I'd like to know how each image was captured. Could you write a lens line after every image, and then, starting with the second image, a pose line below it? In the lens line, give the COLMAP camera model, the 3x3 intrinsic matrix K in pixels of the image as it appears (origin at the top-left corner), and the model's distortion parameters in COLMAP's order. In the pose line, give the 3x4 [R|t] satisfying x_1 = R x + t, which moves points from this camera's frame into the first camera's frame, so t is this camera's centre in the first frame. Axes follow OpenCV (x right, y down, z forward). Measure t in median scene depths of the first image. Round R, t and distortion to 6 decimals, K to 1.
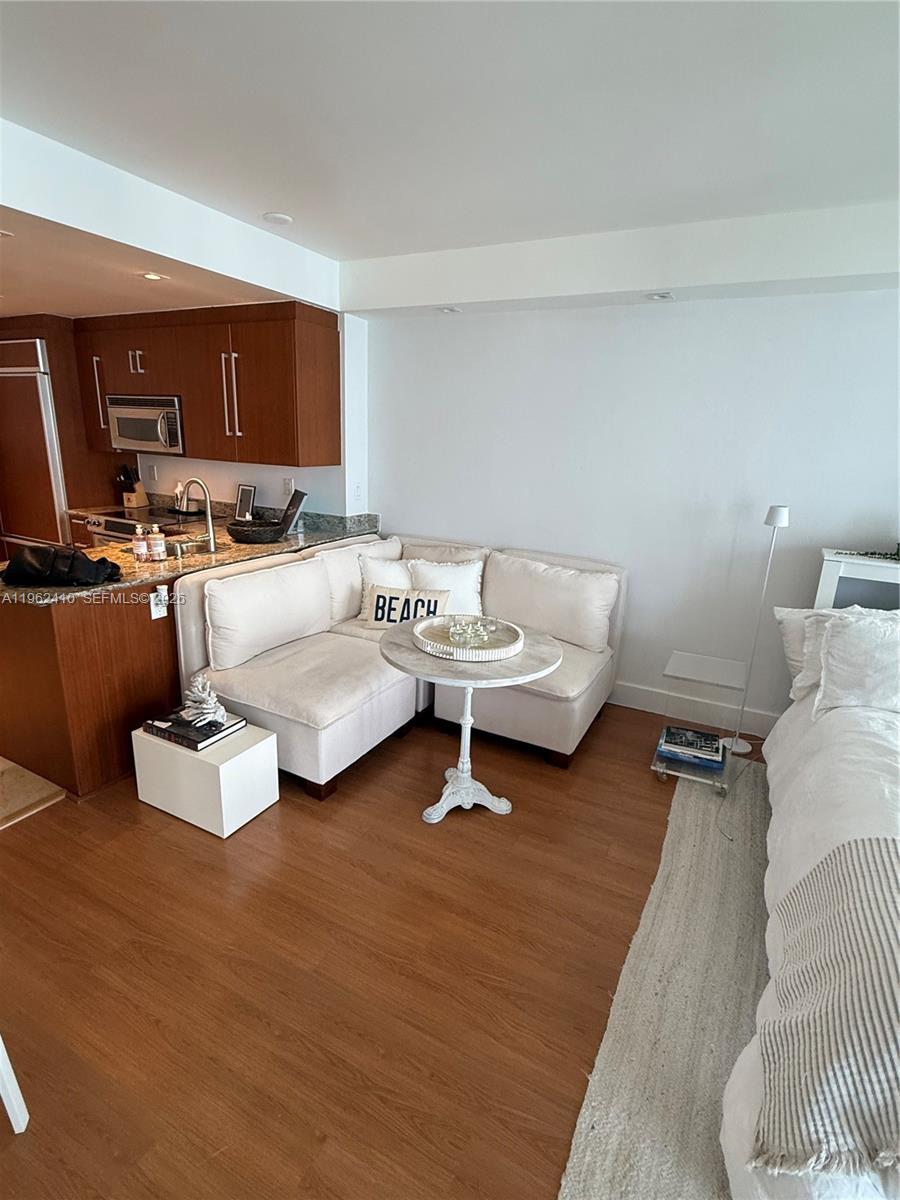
lens RADIAL K [[583.4, 0, 450.0], [0, 583.4, 600.0], [0, 0, 1]] dist [-0.000343, -0.000042]
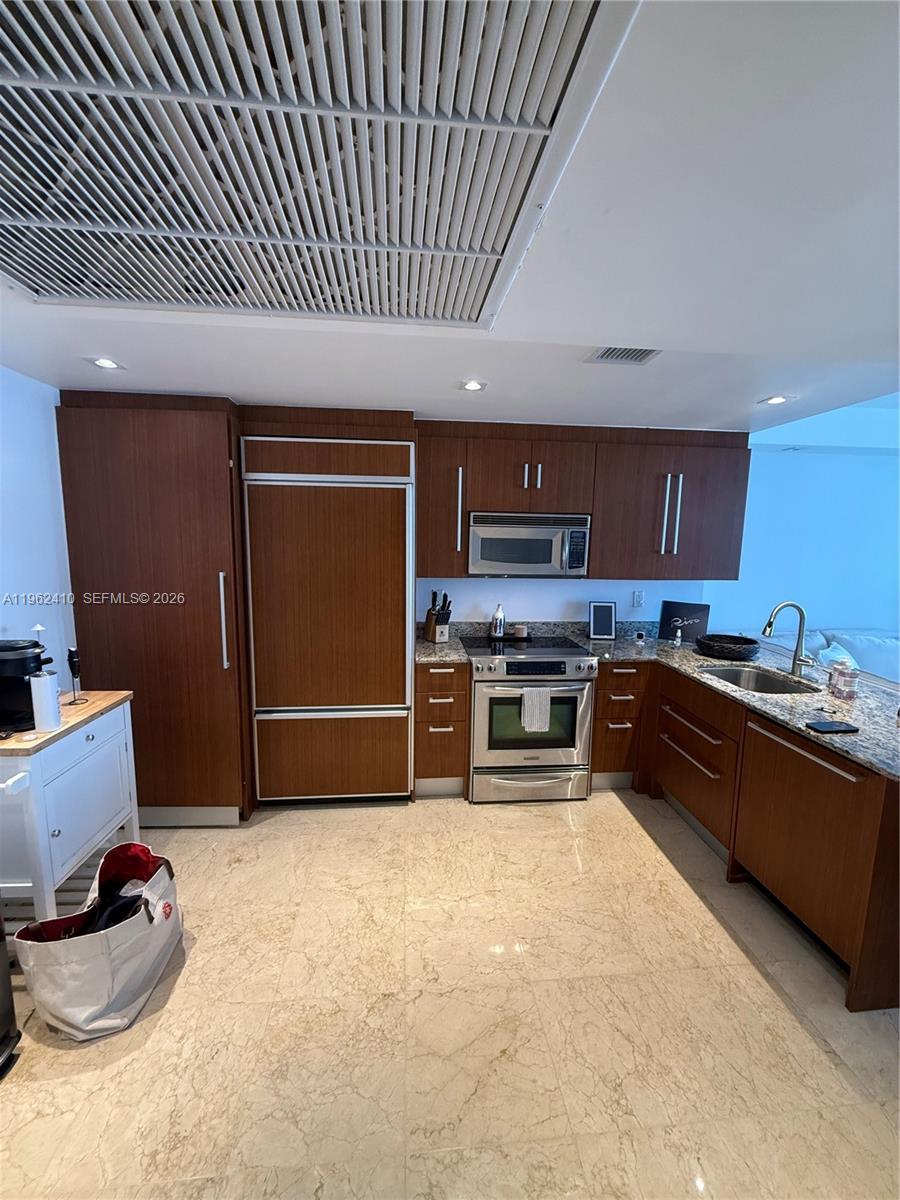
lens RADIAL K [[476.2, 0, 450.8], [0, 476.2, 597.1], [0, 0, 1]] dist [-0.000445, 0.000025]
pose [[0.840002, -0.099516, 0.533379, -1.247324], [0.168475, 0.982285, -0.082054, -0.230342], [-0.515764, 0.158786, 0.841887, 0.586282]]
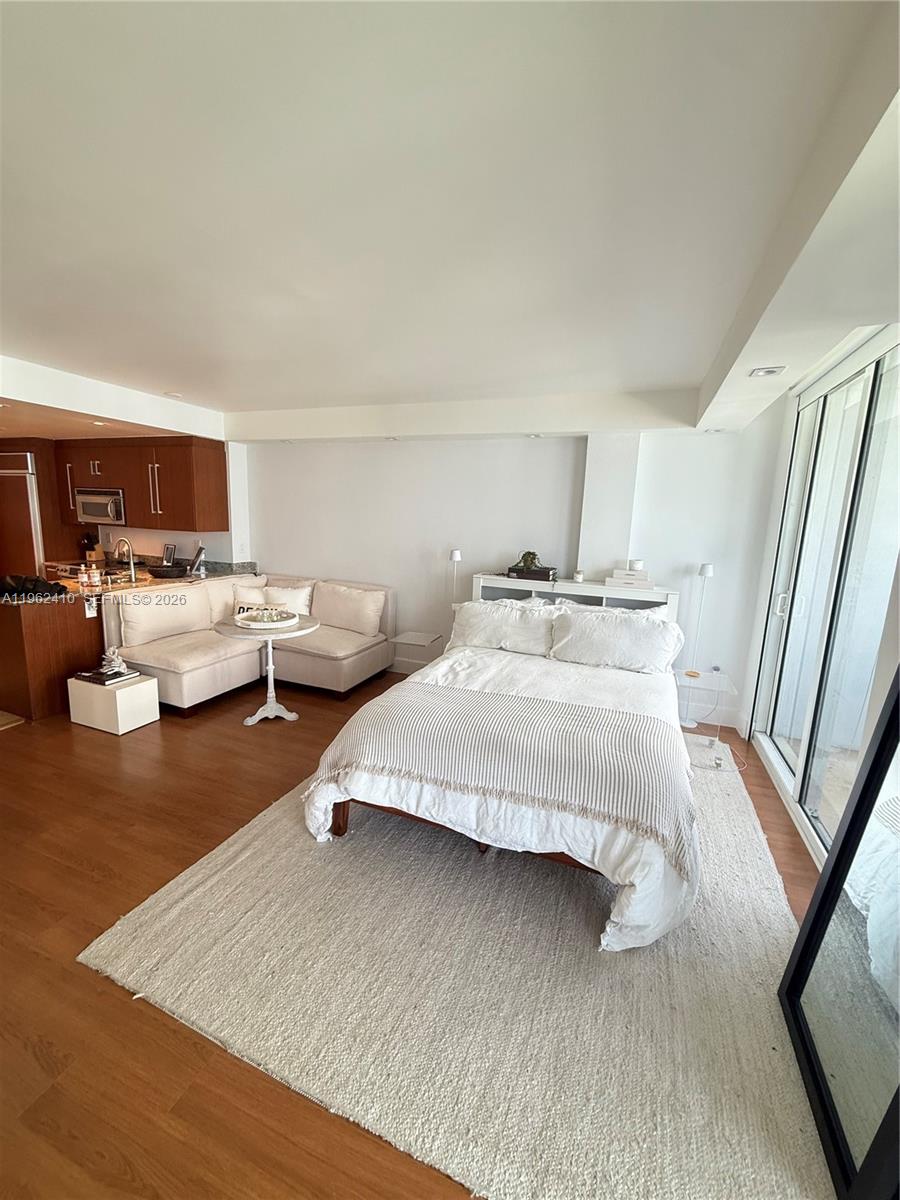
lens RADIAL K [[476.2, 0, 450.8], [0, 476.2, 597.1], [0, 0, 1]] dist [-0.000445, 0.000025]
pose [[0.993977, -0.019580, 0.107827, 0.324440], [0.030602, 0.994361, -0.101537, 0.118901], [-0.105231, 0.104226, 0.988971, -0.402773]]
